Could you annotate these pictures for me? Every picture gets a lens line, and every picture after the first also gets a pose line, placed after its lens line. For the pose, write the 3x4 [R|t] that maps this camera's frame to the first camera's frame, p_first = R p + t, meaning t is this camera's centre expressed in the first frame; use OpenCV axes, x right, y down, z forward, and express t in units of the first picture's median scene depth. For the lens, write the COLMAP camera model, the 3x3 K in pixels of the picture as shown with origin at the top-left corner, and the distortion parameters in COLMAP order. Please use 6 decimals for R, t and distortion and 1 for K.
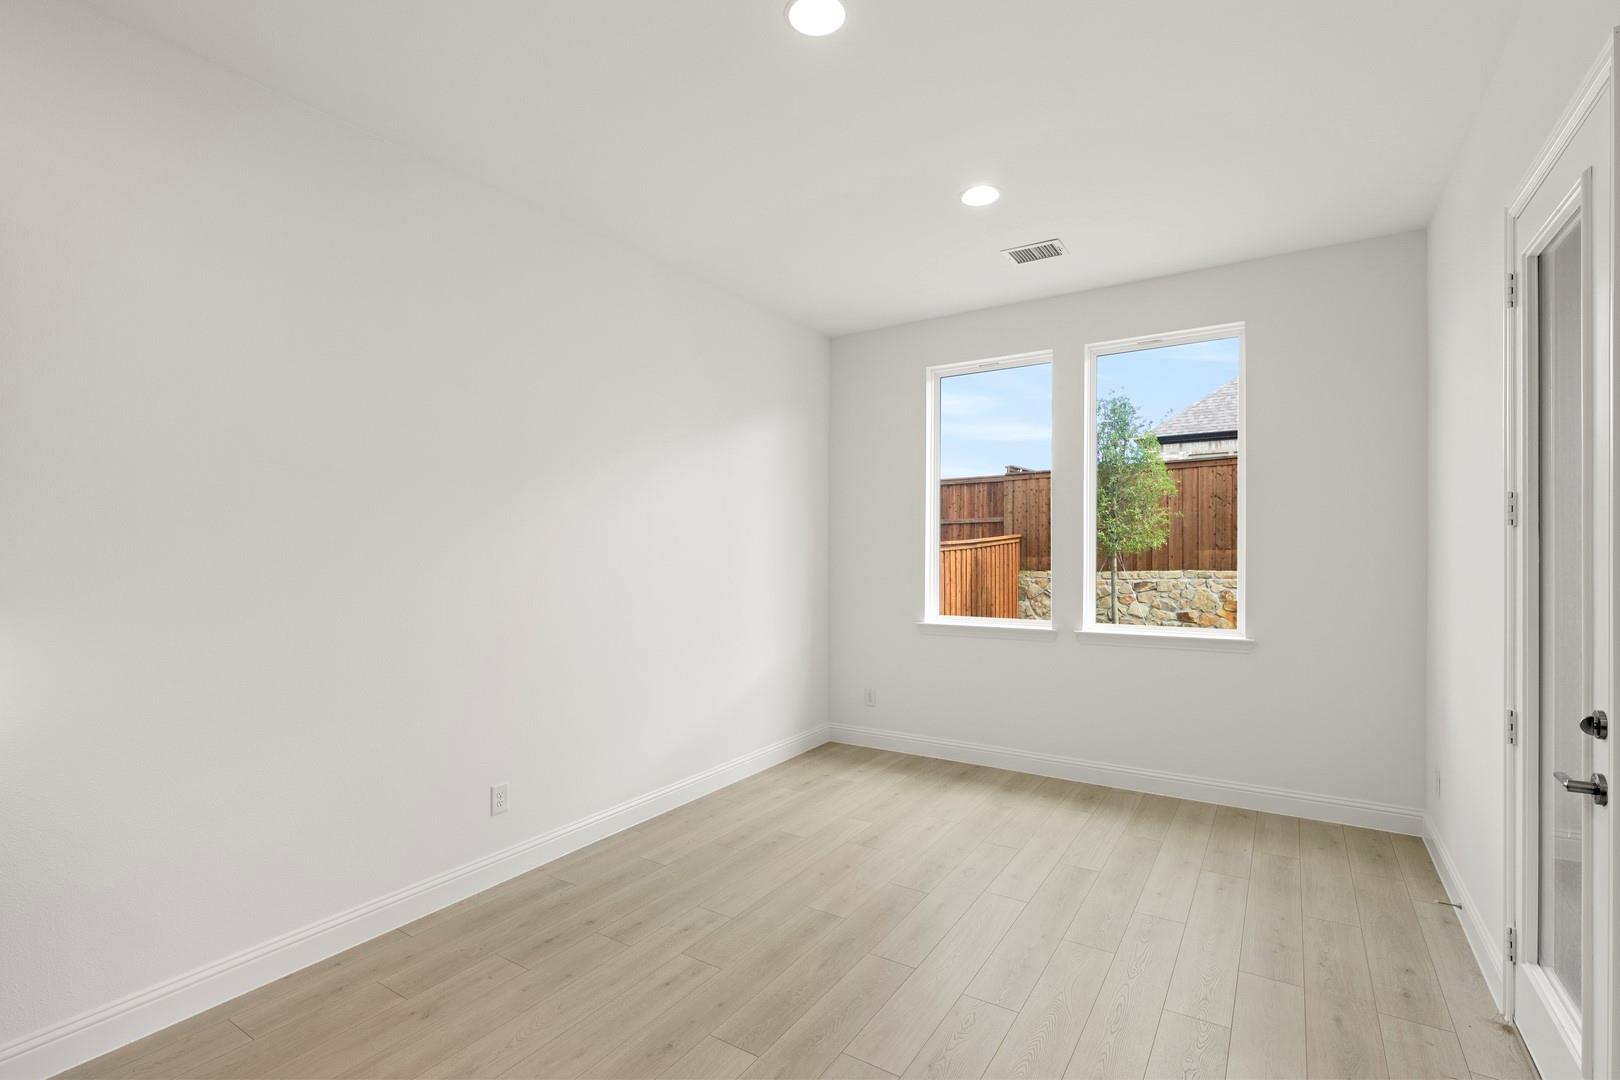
lens RADIAL K [[754.4, 0, 815.2], [0, 754.4, 546.6], [0, 0, 1]] dist [-0.016305, -0.000335]
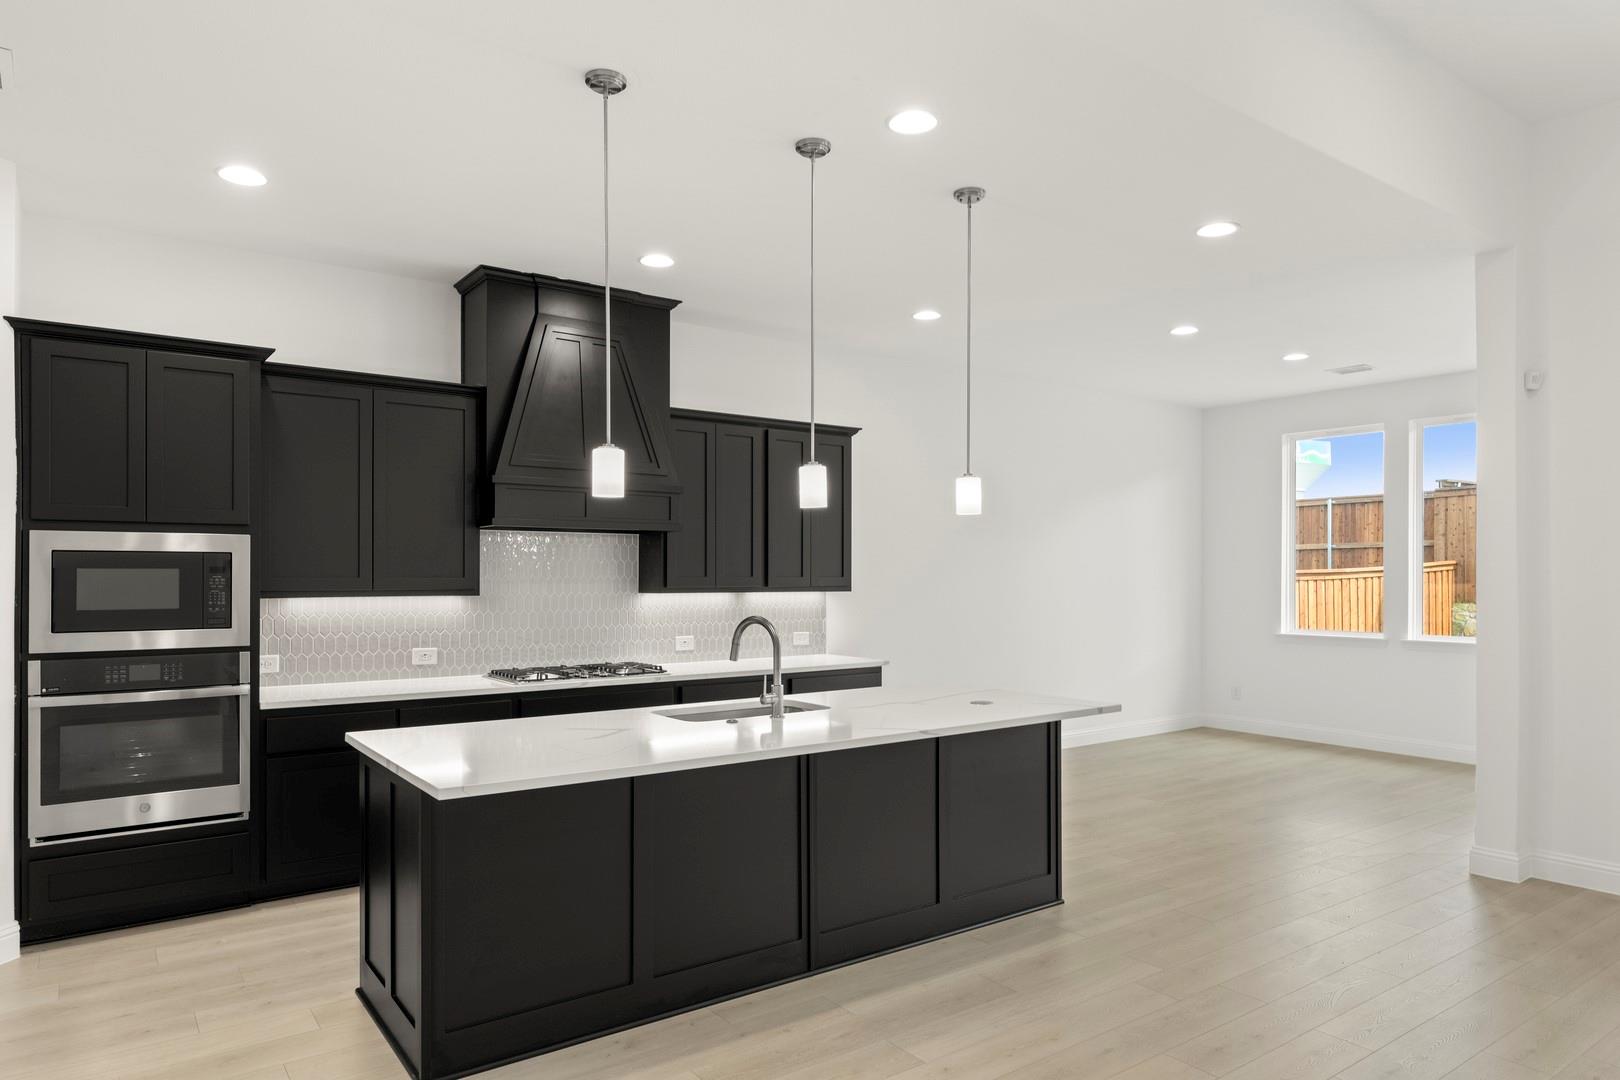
lens RADIAL K [[1010.6, 0, 808.4], [0, 1010.6, 548.1], [0, 0, 1]] dist [0.007719, 0.001076]
pose [[0.931878, -0.000545, -0.362772, 0.009134], [-0.007776, 0.999739, -0.021478, 0.000036], [0.362689, 0.022836, 0.931631, -0.390481]]
